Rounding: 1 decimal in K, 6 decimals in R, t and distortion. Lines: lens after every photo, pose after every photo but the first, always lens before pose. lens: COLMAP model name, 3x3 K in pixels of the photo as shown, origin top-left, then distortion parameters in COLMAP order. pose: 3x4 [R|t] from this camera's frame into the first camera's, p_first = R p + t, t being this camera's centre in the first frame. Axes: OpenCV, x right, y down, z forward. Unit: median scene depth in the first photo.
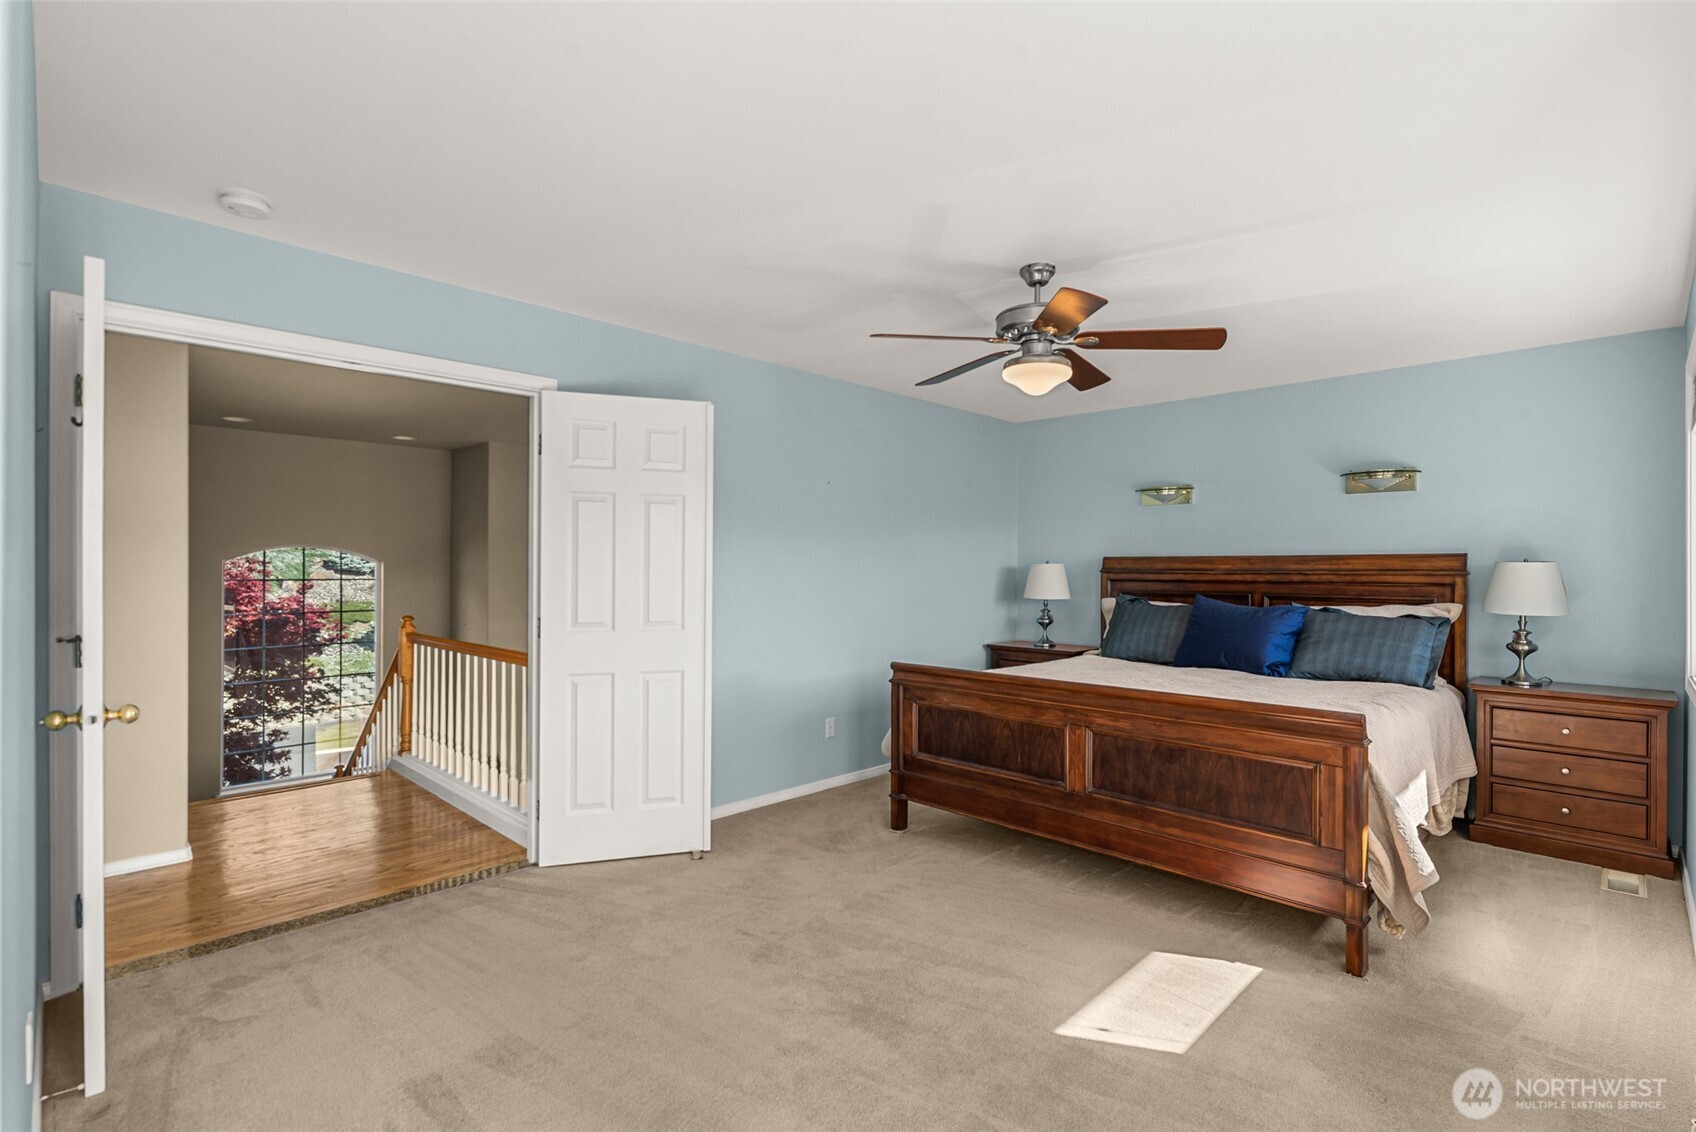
lens RADIAL K [[794.2, 0, 843.6], [0, 794.2, 571.5], [0, 0, 1]] dist [-0.004944, -0.000240]
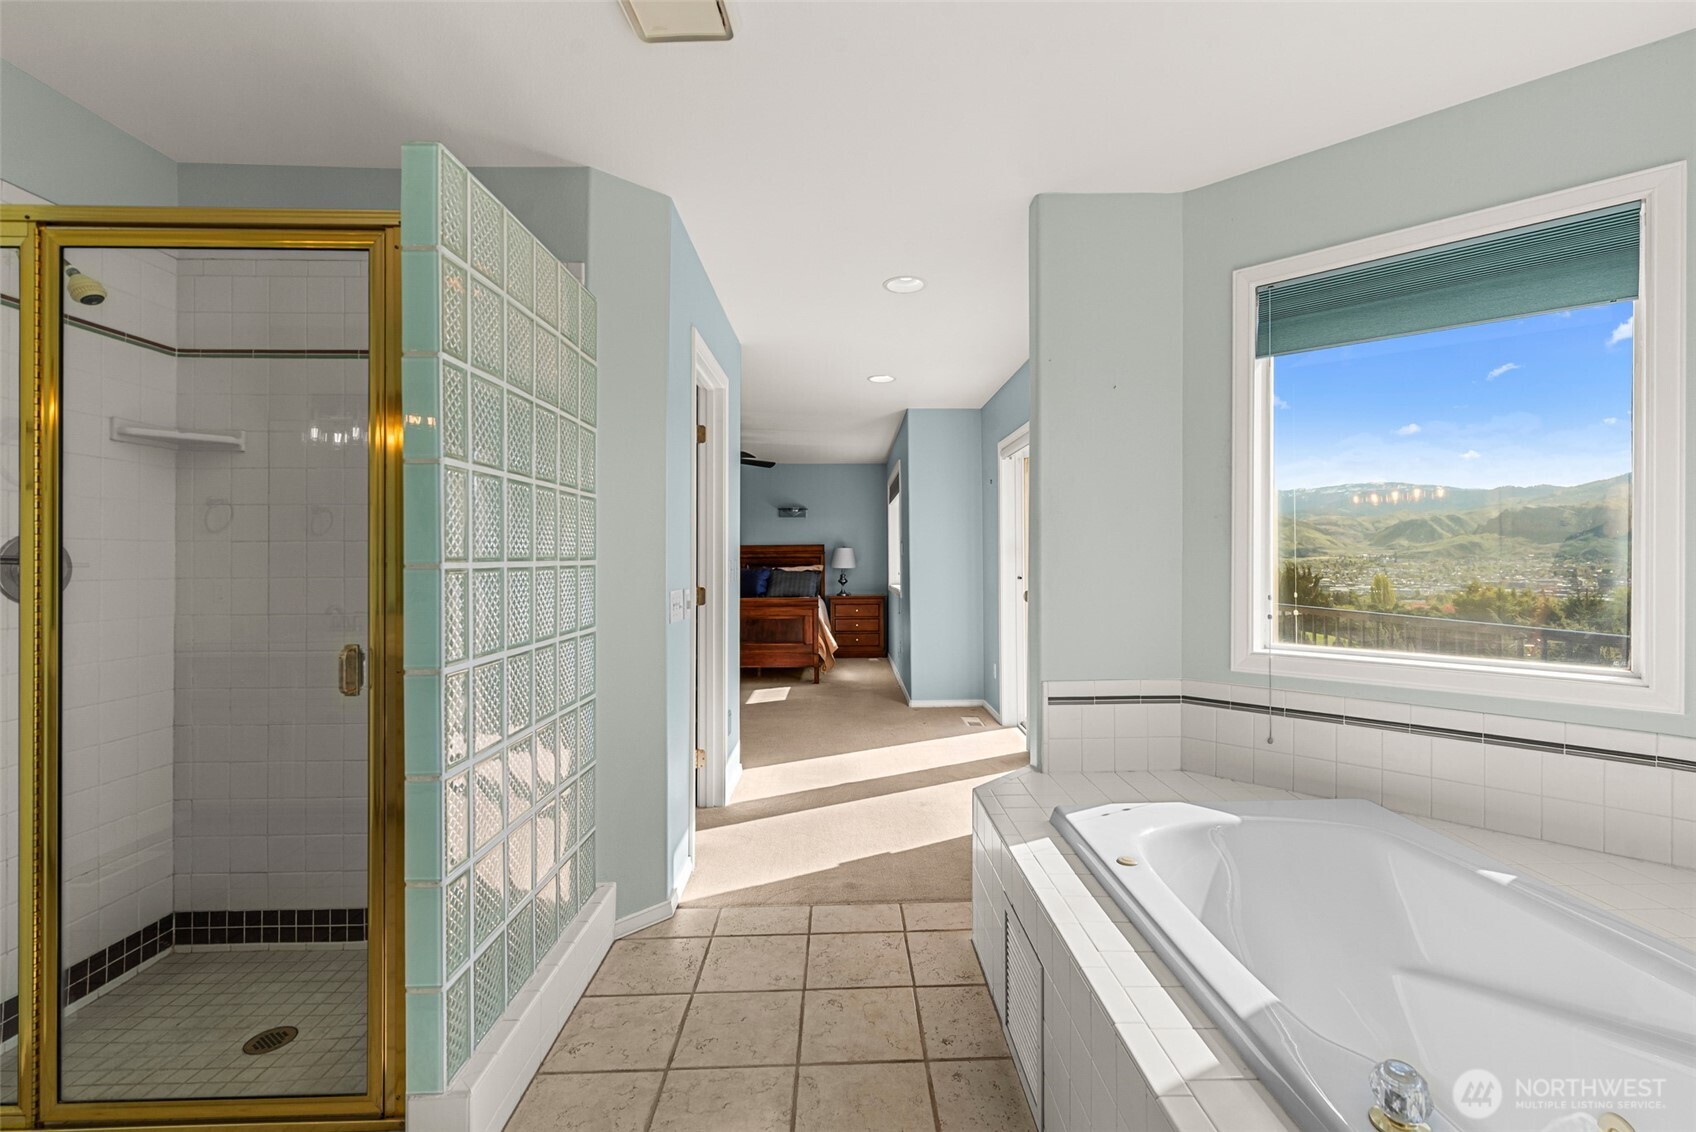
lens RADIAL K [[753.2, 0, 851.7], [0, 753.2, 560.0], [0, 0, 1]] dist [0.003671, -0.000593]
pose [[0.703865, -0.013126, 0.710212, -0.805534], [0.012930, 0.999900, 0.005666, 0.013800], [-0.710216, 0.005195, 0.703965, -0.695868]]
